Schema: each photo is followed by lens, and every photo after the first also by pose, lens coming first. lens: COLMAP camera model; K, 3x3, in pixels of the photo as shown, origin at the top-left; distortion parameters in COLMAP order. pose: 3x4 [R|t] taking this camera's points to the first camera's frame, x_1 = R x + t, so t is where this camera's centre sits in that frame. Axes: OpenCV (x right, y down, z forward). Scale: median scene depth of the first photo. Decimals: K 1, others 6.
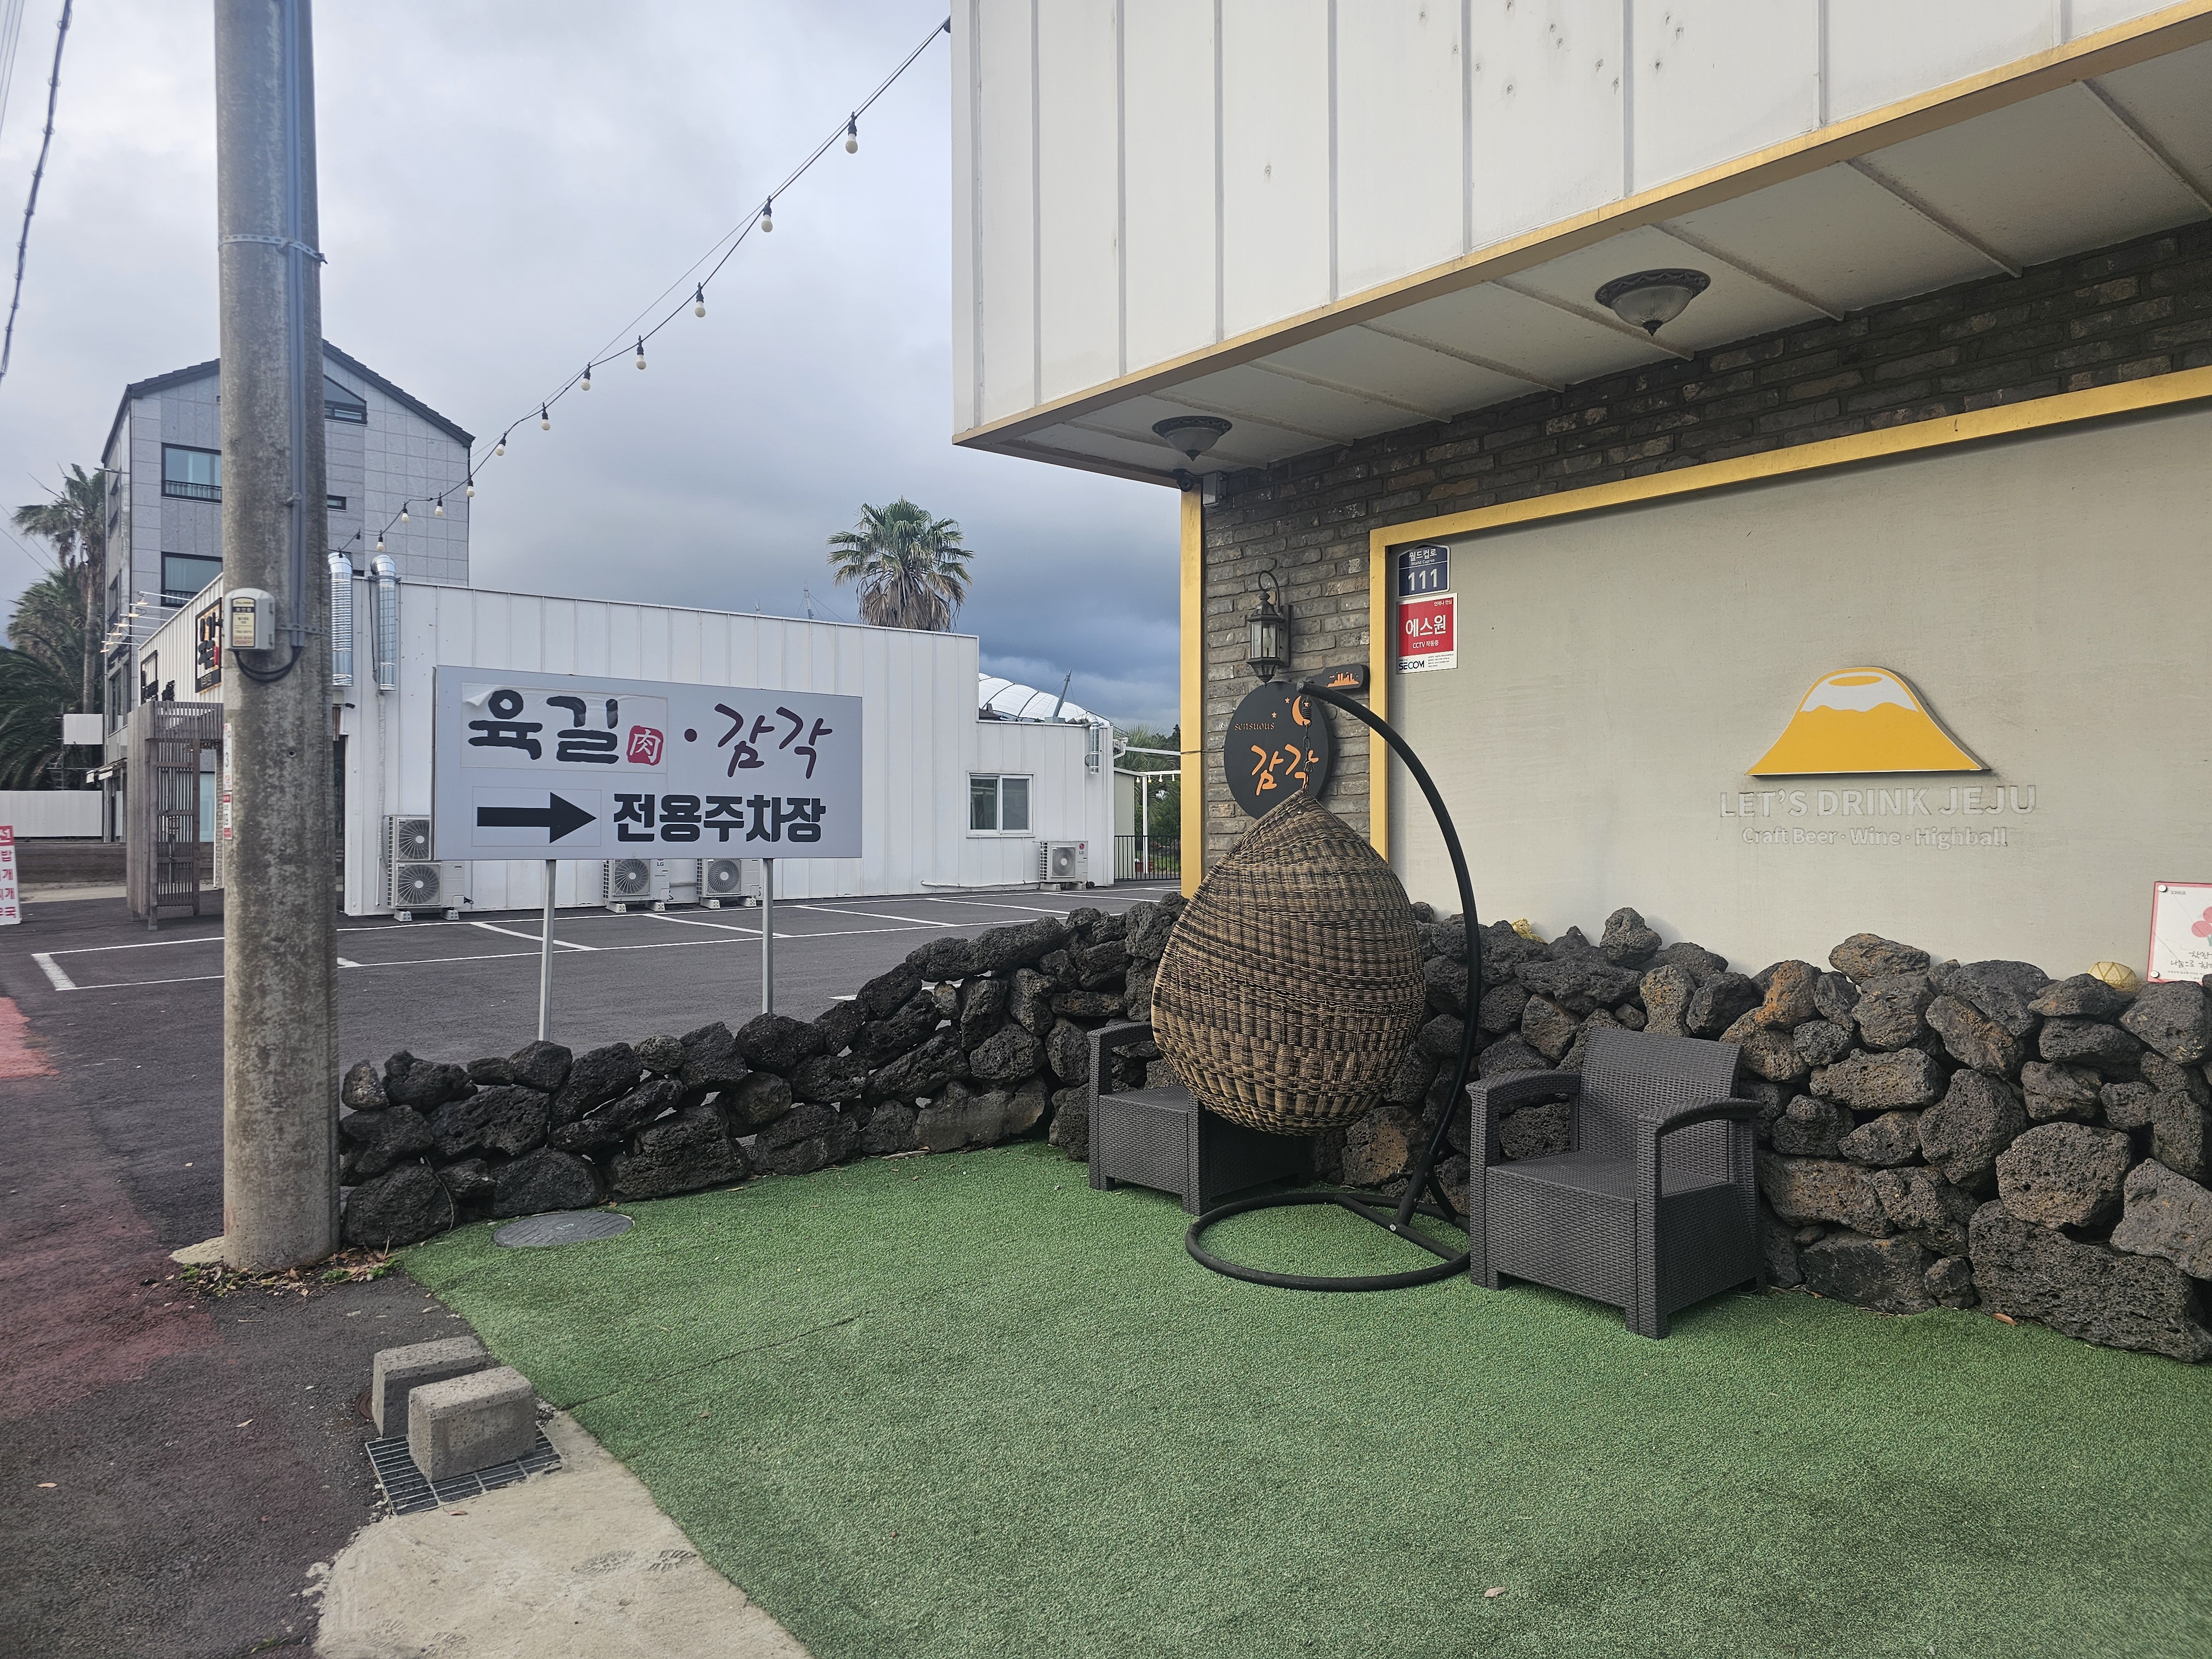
lens RADIAL K [[1463.9, 0, 1041.2], [0, 1463.9, 786.6], [0, 0, 1]] dist [0.060603, -0.037196]
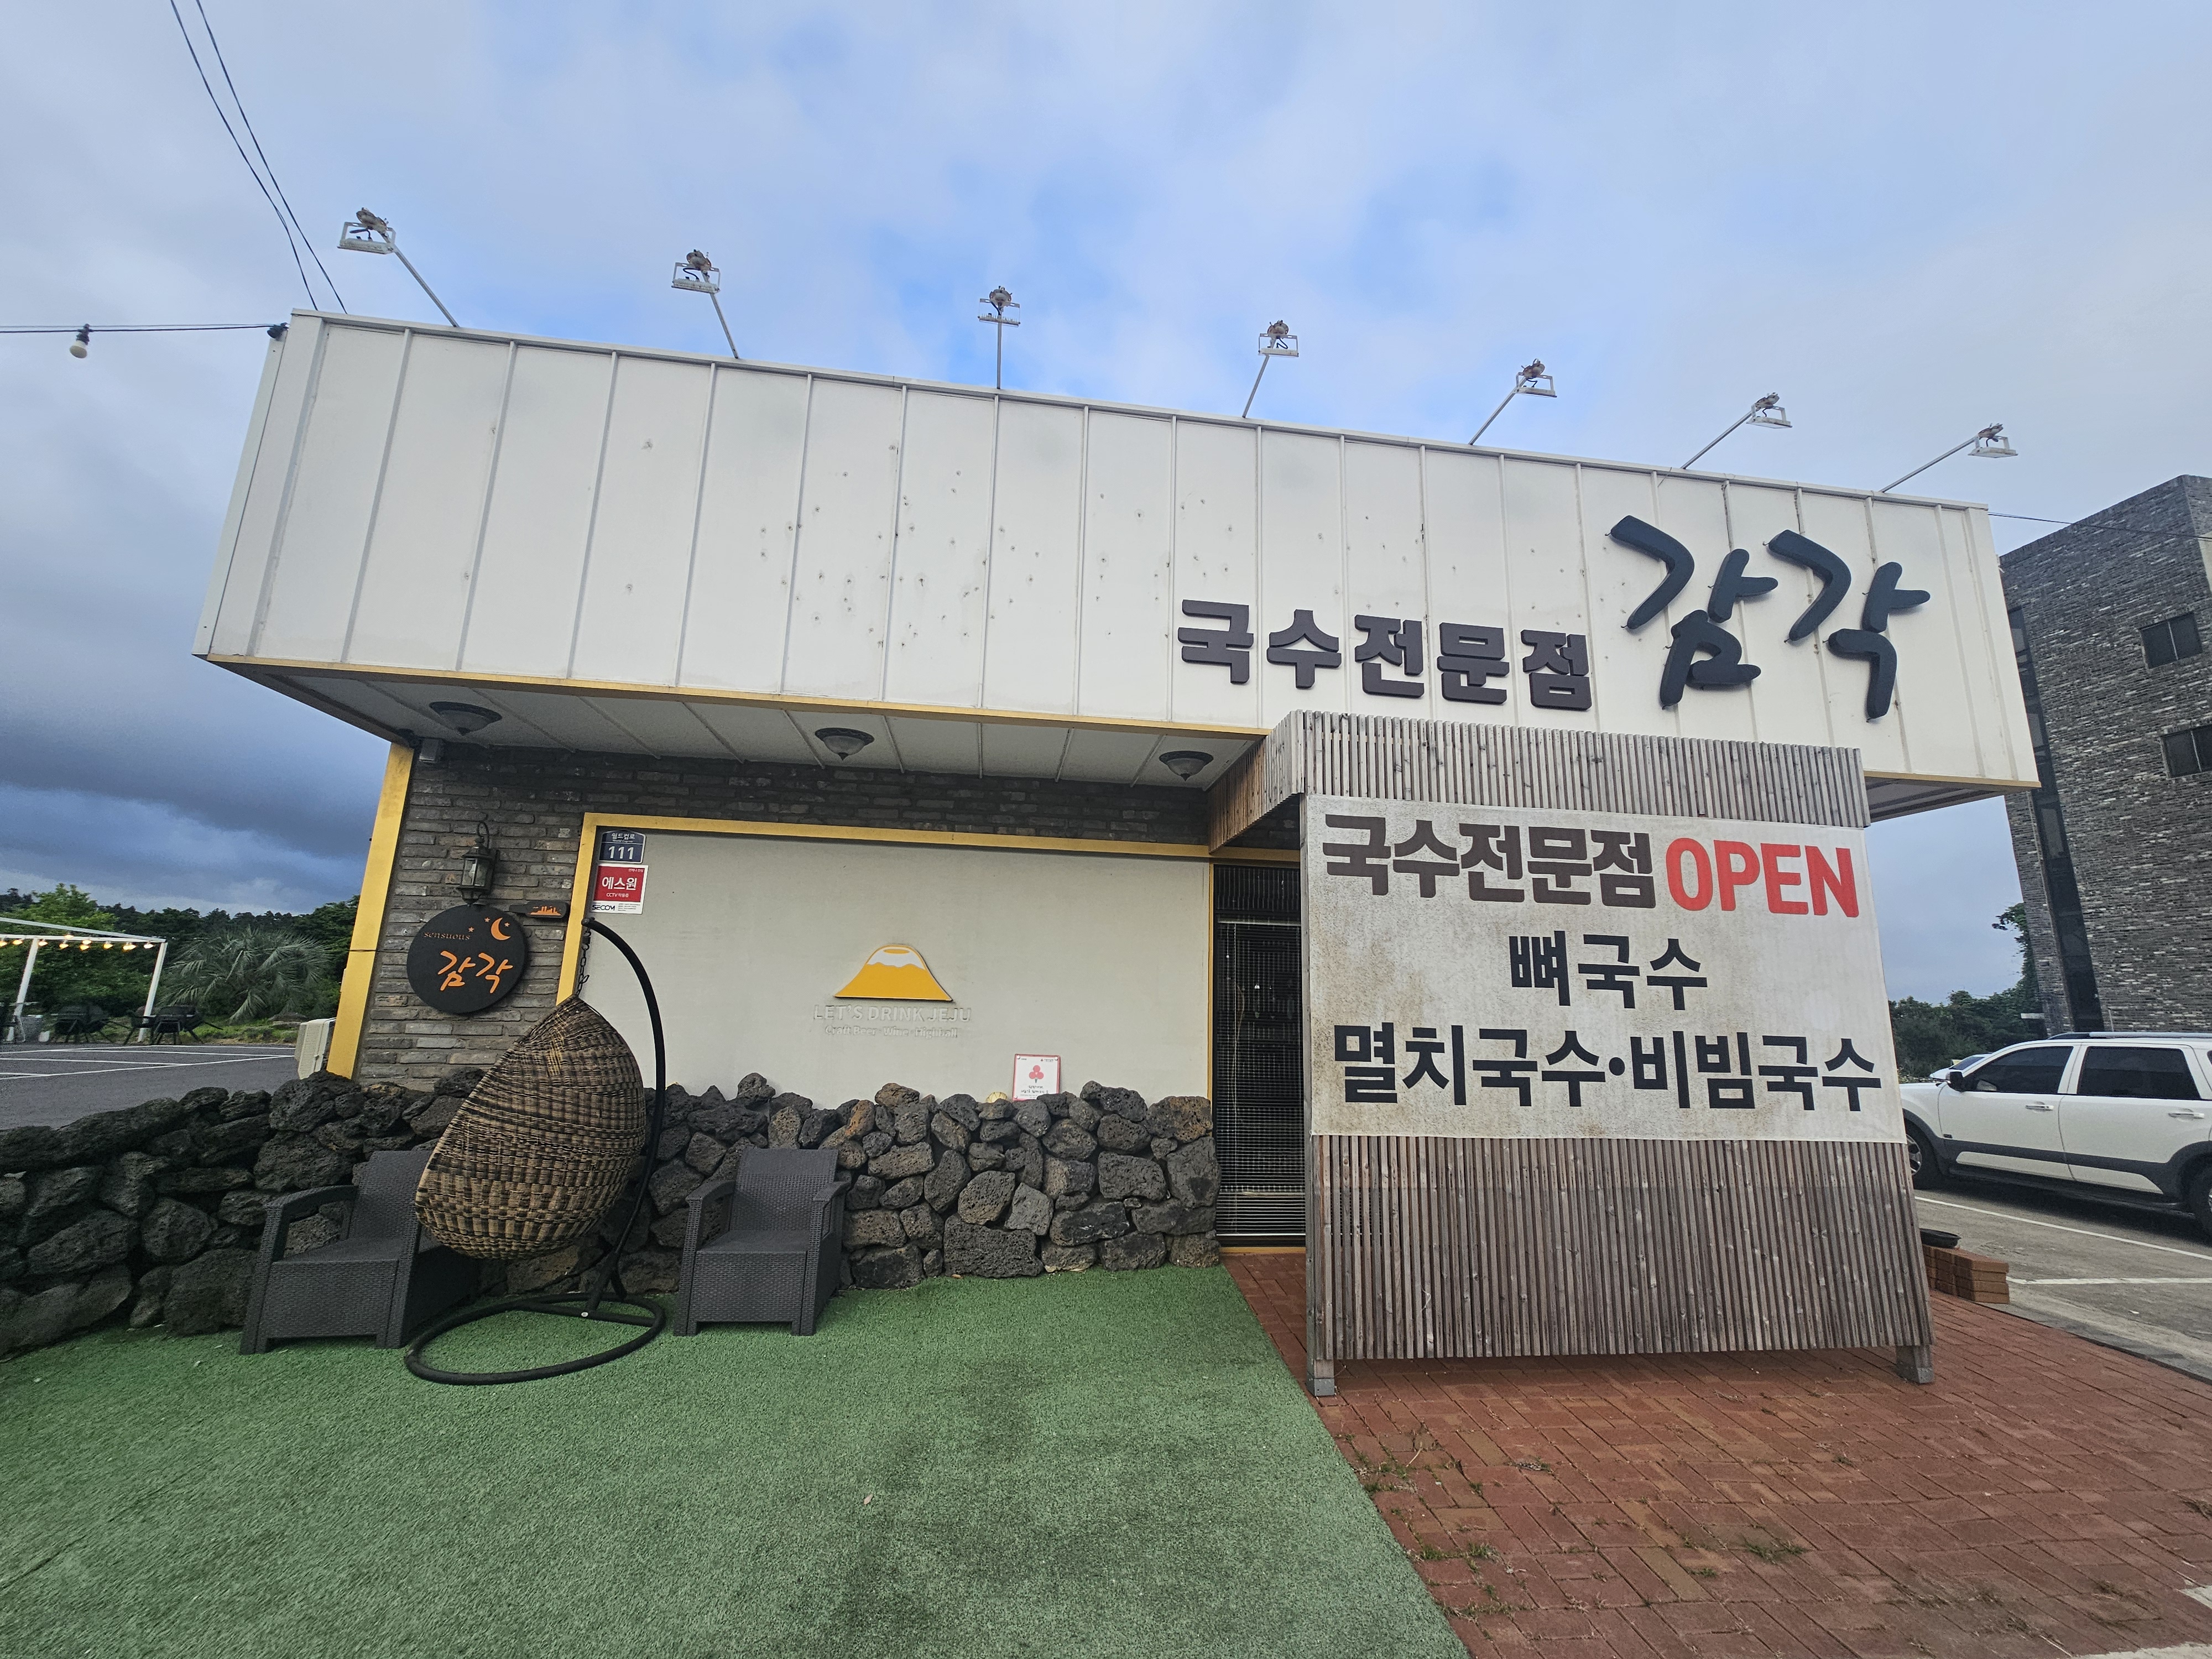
lens RADIAL K [[909.3, 0, 1112.4], [0, 909.3, 819.2], [0, 0, 1]] dist [0.010712, -0.001033]
pose [[0.554149, 0.191346, 0.810127, -0.281680], [-0.049091, 0.979040, -0.197663, -0.015793], [-0.830969, 0.069765, 0.551928, 0.068562]]
